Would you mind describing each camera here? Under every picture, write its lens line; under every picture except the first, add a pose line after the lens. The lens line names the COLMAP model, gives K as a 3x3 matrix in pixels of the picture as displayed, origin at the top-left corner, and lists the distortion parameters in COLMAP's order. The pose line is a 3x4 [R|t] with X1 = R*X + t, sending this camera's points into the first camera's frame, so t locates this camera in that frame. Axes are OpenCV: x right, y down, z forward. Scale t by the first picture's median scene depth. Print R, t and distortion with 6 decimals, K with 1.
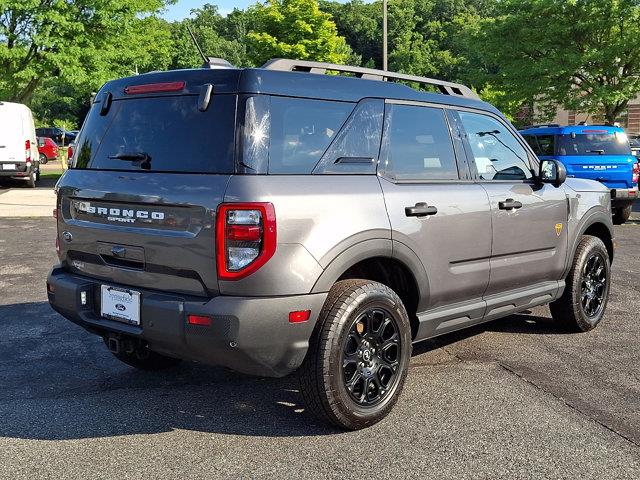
lens RADIAL K [[831.1, 0, 298.3], [0, 831.1, 237.5], [0, 0, 1]] dist [0.006024, -0.000287]
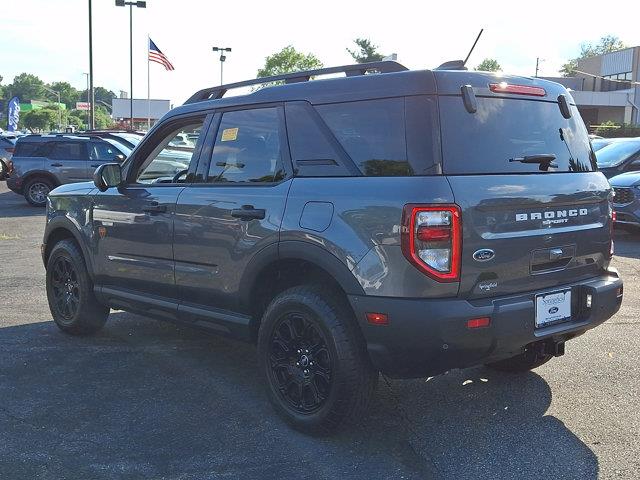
lens RADIAL K [[831.1, 0, 298.3], [0, 831.1, 237.5], [0, 0, 1]] dist [0.006024, -0.000287]
pose [[0.132815, -0.104010, 0.985668, -1.135420], [0.106778, 0.990192, 0.090099, -0.114843], [-0.985372, 0.093281, 0.142618, 1.070918]]
